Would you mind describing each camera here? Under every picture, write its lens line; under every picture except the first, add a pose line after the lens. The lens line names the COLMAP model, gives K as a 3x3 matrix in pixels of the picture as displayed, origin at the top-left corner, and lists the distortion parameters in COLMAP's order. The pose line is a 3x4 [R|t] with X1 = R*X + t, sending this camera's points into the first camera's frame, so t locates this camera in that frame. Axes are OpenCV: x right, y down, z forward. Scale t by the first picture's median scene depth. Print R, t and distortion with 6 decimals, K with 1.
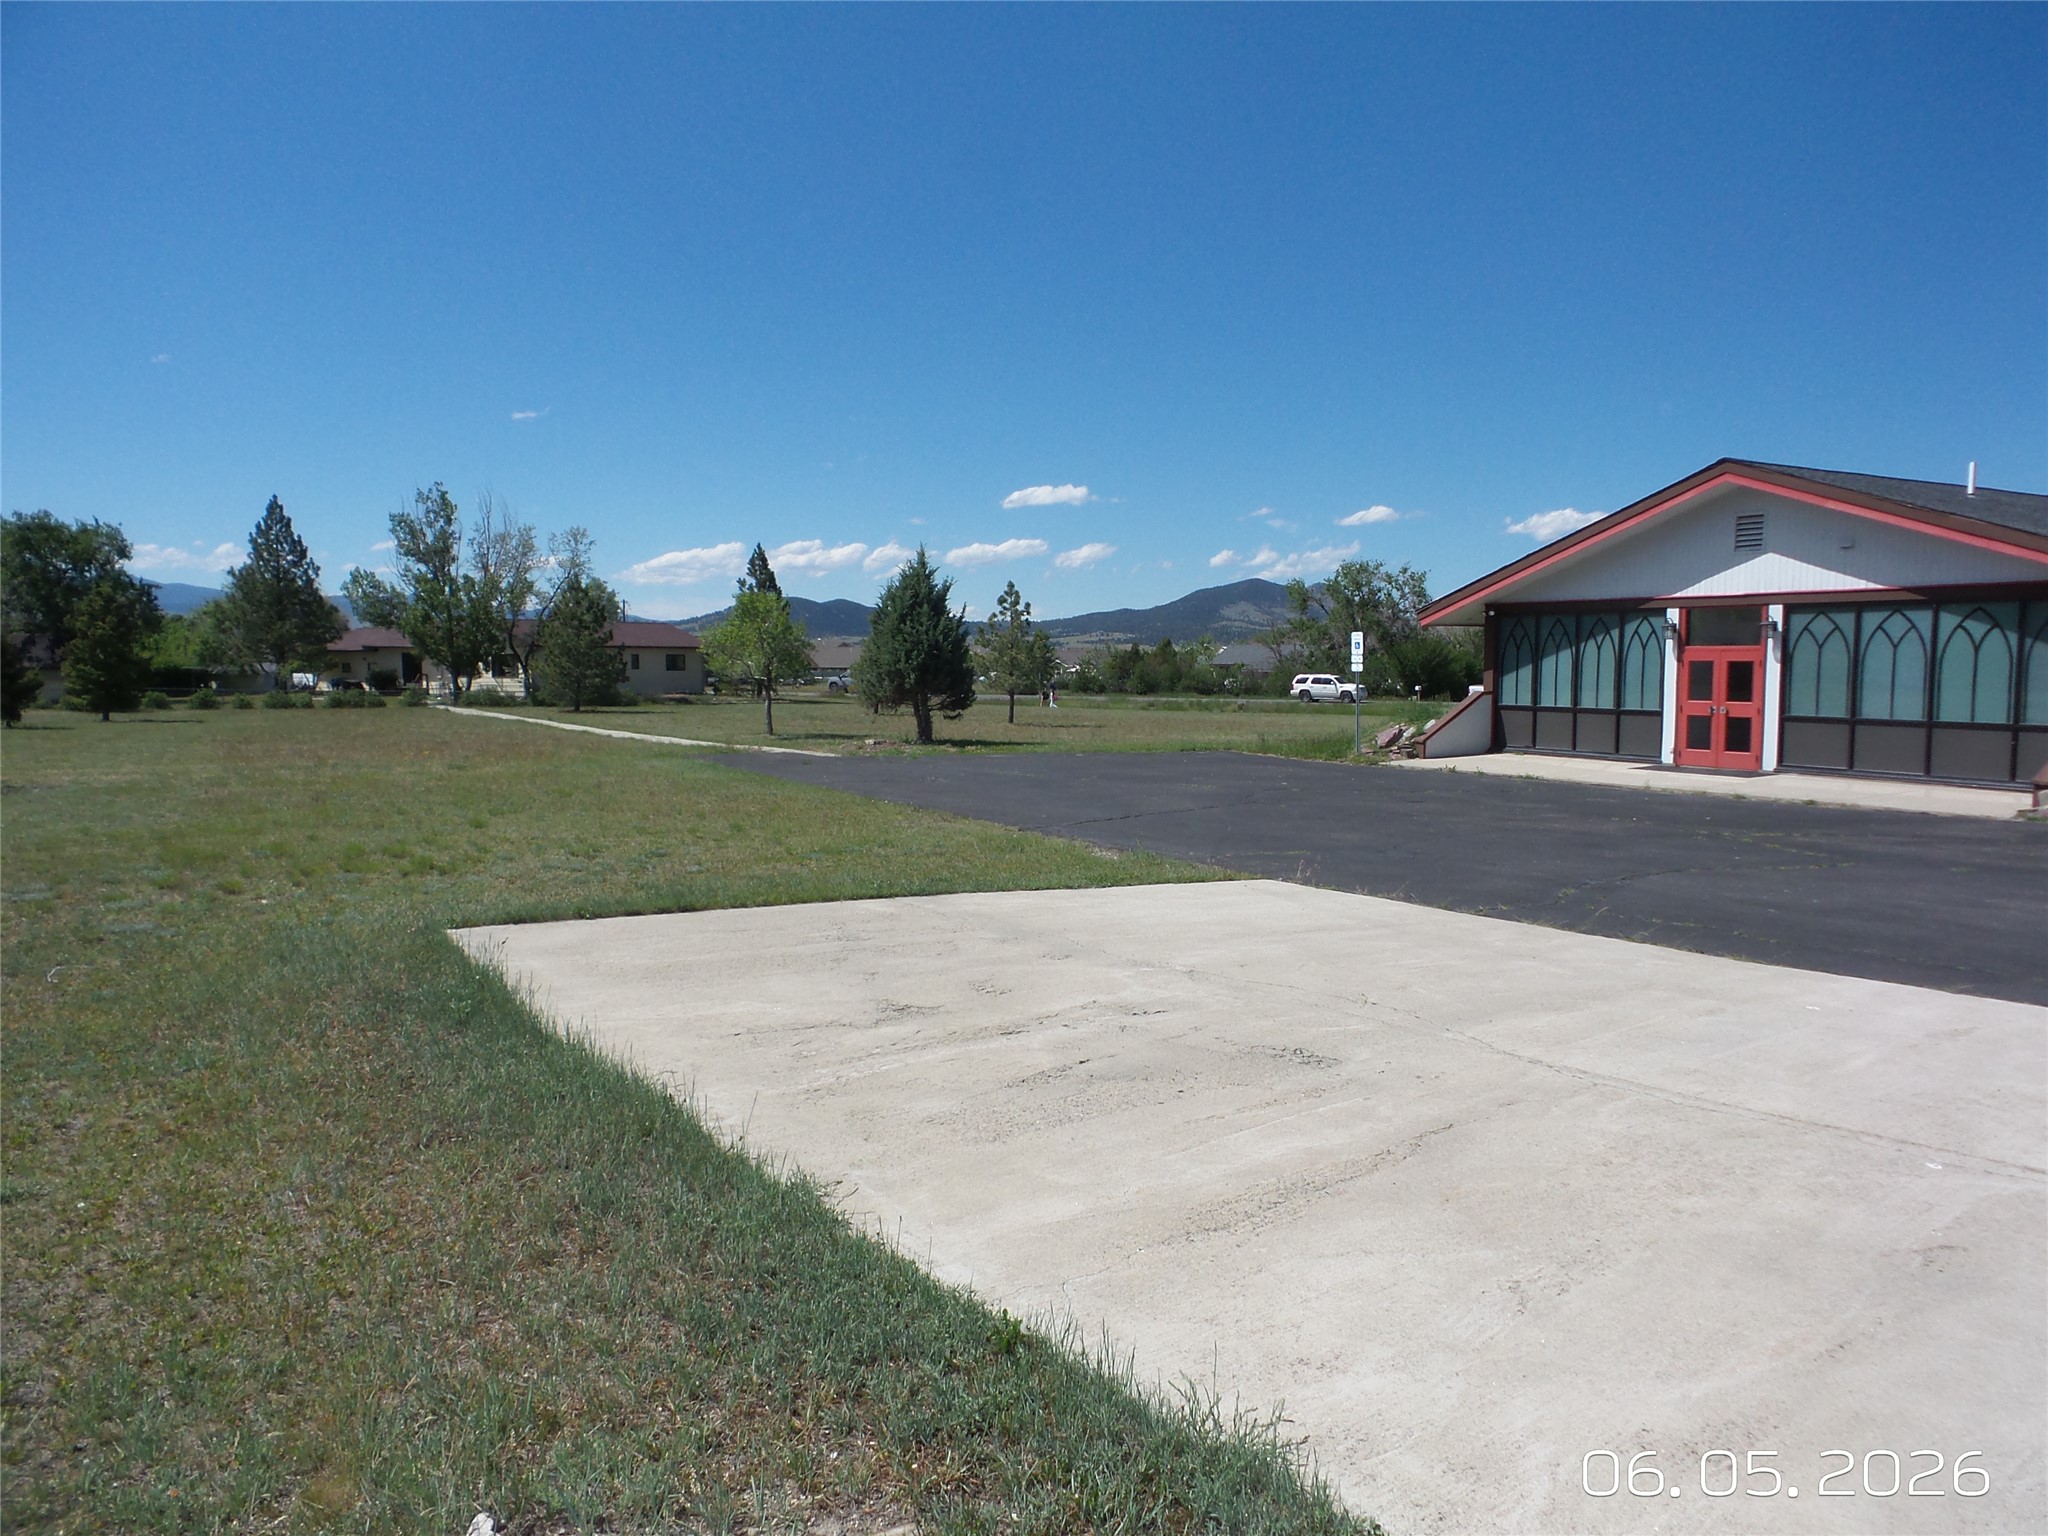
lens RADIAL K [[1422.4, 0, 1028.0], [0, 1422.4, 765.9], [0, 0, 1]] dist [0.007776, 0.005229]
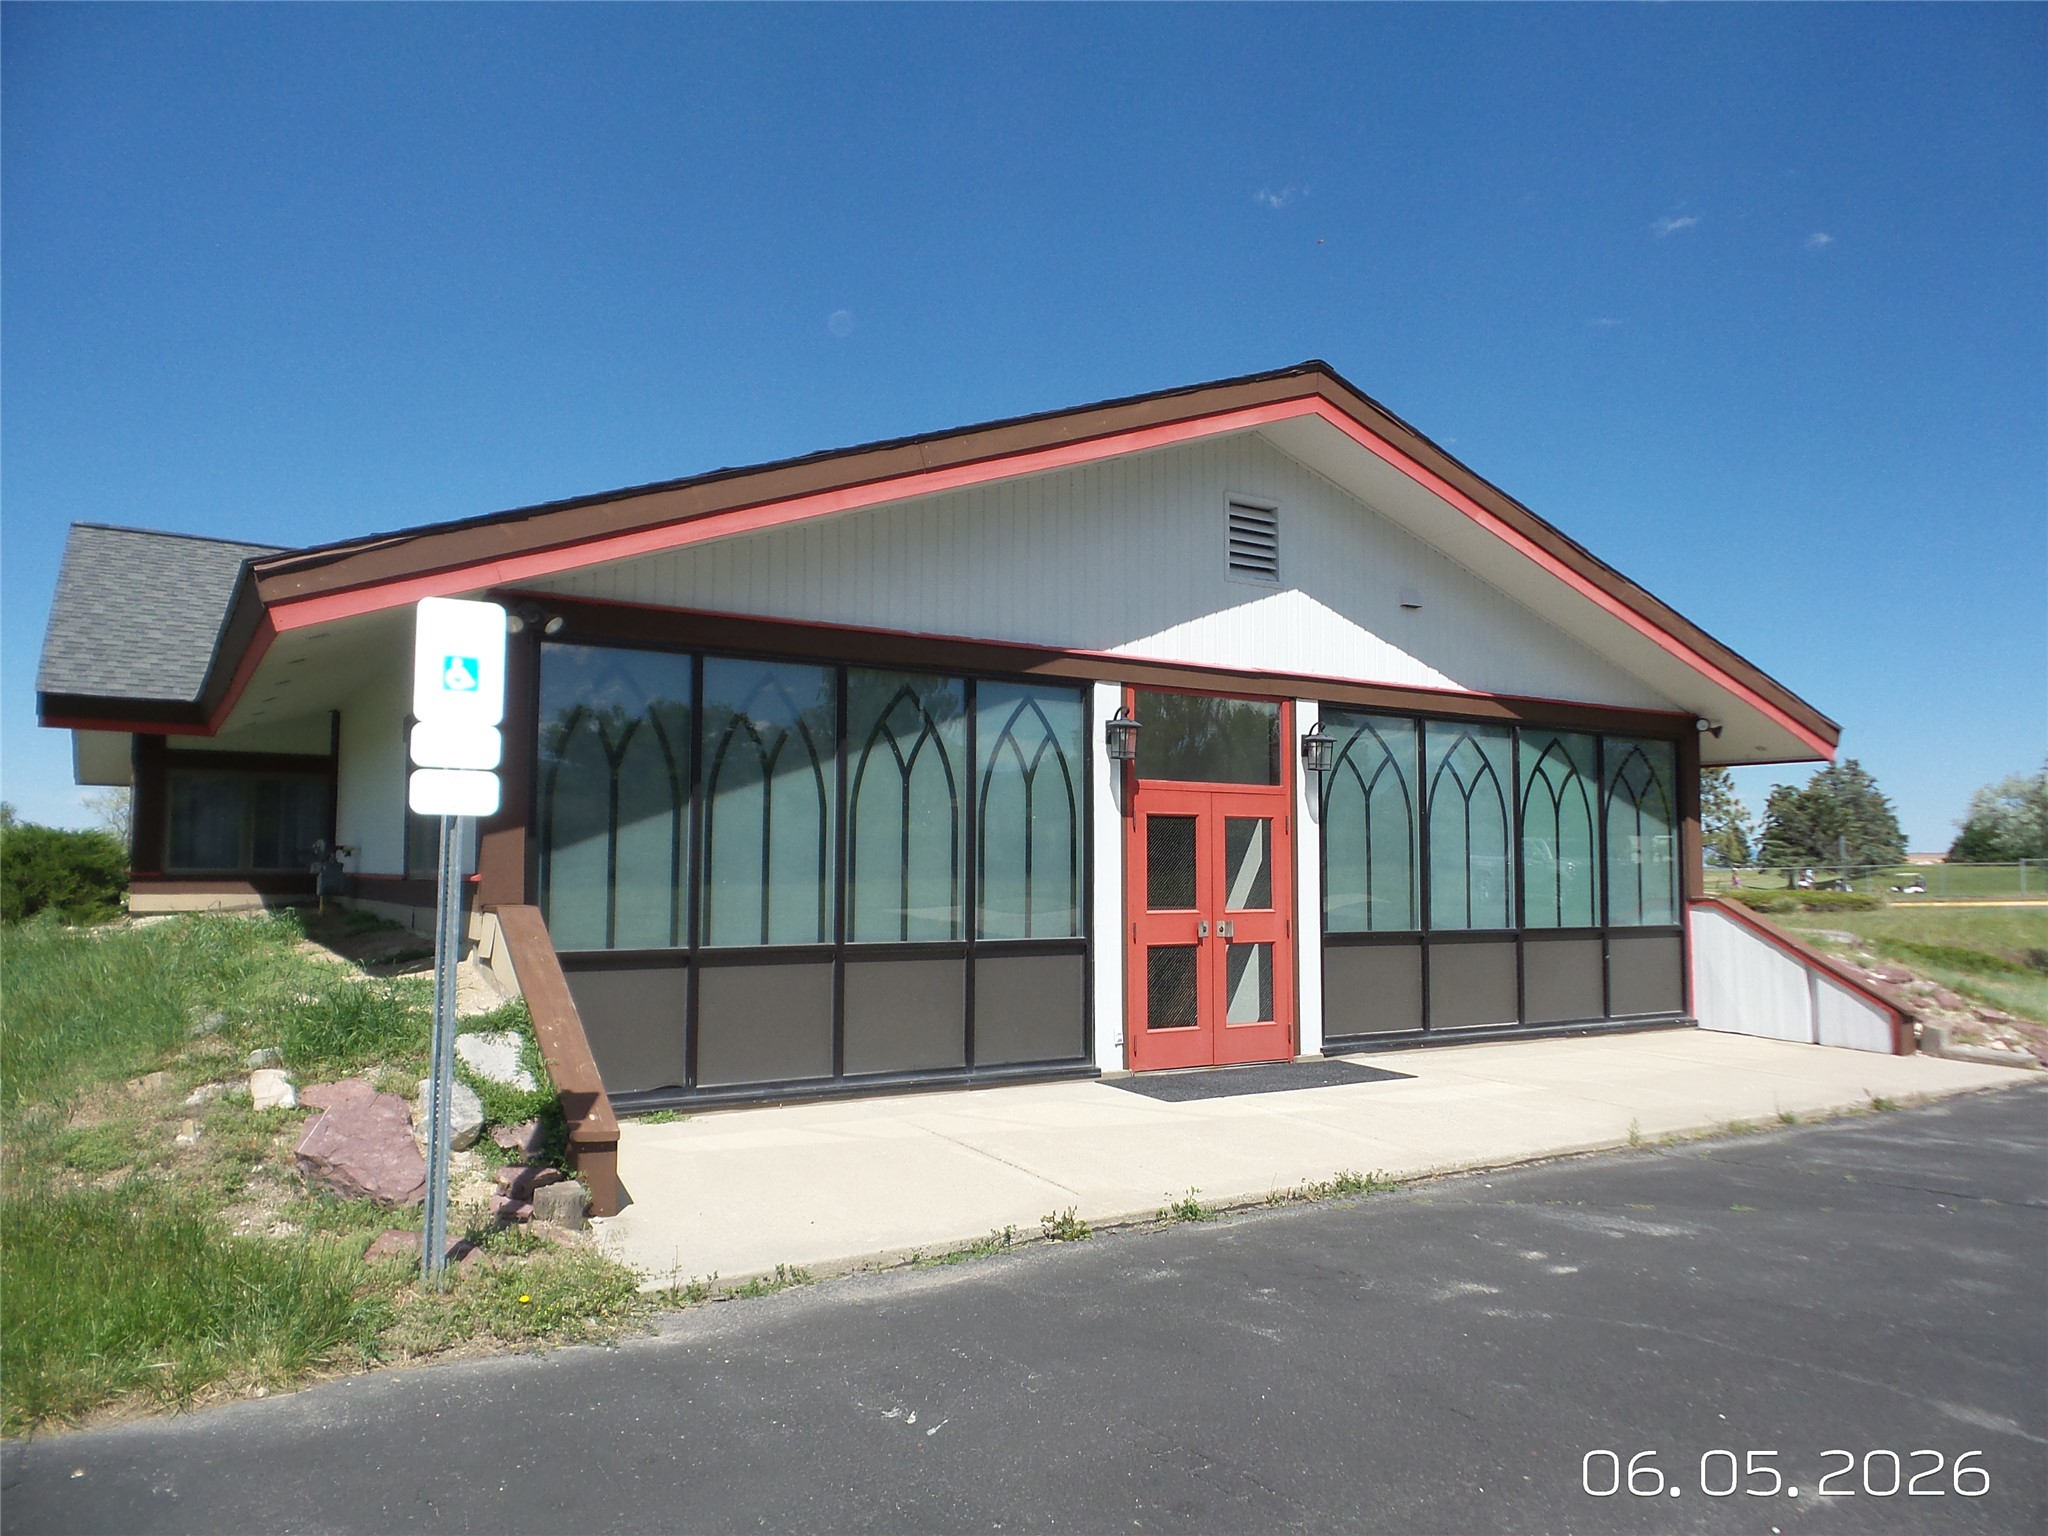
lens RADIAL K [[1422.4, 0, 1028.0], [0, 1422.4, 765.9], [0, 0, 1]] dist [0.007776, 0.005229]
pose [[-0.009540, 0.084986, 0.996336, 0.052193], [0.078976, 0.993333, -0.083974, -0.055487], [-0.996831, 0.077886, -0.016188, 1.041781]]
